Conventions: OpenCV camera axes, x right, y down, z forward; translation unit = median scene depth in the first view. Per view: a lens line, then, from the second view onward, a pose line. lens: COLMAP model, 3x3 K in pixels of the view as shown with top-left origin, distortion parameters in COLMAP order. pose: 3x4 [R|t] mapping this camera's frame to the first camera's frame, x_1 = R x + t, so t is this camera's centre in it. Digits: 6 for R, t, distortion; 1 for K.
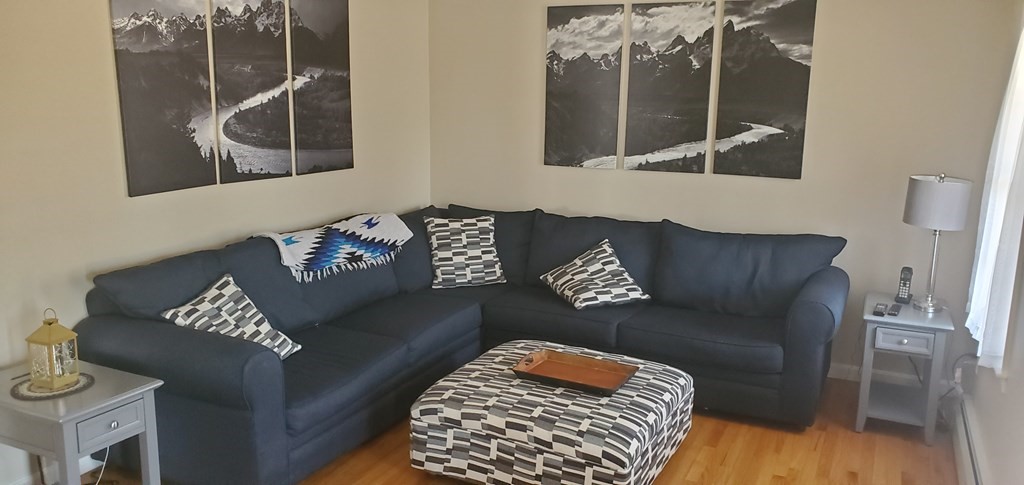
lens RADIAL K [[783.5, 0, 515.0], [0, 783.5, 245.4], [0, 0, 1]] dist [0.005481, -0.006040]
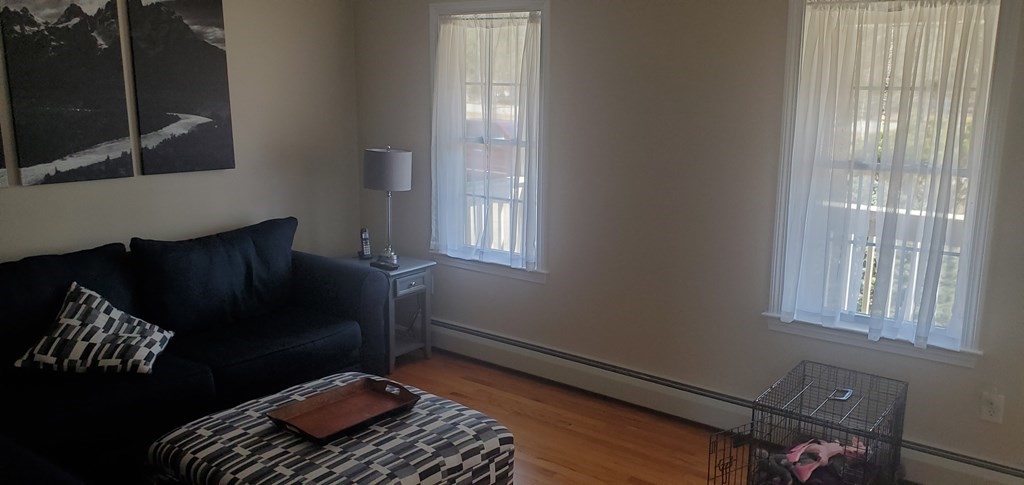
lens RADIAL K [[783.5, 0, 516.6], [0, 783.5, 242.4], [0, 0, 1]] dist [0.005481, -0.006040]
pose [[0.189550, -0.208844, 0.959403, -0.513400], [0.178329, 0.968189, 0.175524, -0.102111], [-0.965541, 0.137819, 0.220764, 0.456855]]
